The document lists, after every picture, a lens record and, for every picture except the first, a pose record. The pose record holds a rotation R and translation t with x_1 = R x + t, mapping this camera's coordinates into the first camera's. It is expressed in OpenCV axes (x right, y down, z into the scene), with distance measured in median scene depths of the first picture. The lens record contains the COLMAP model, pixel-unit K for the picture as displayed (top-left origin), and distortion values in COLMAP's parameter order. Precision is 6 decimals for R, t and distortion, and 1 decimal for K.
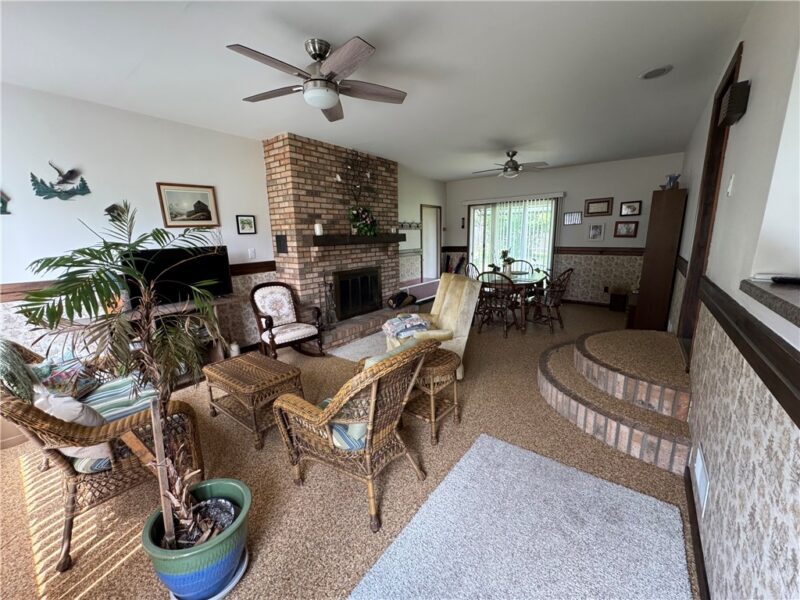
lens RADIAL K [[320.7, 0, 400.0], [0, 320.7, 300.0], [0, 0, 1]] dist [-0.000266, -0.000074]
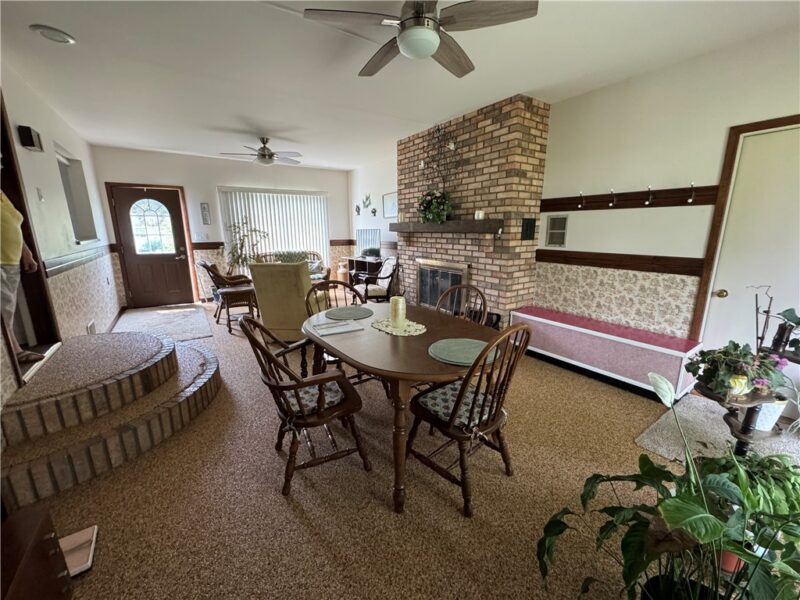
lens RADIAL K [[320.7, 0, 400.0], [0, 320.7, 300.0], [0, 0, 1]] dist [-0.000266, -0.000074]
pose [[-0.314753, 0.242625, -0.917640, 0.734551], [-0.166564, 0.937657, 0.305049, -0.244294], [0.934445, 0.248861, -0.254718, 1.134208]]
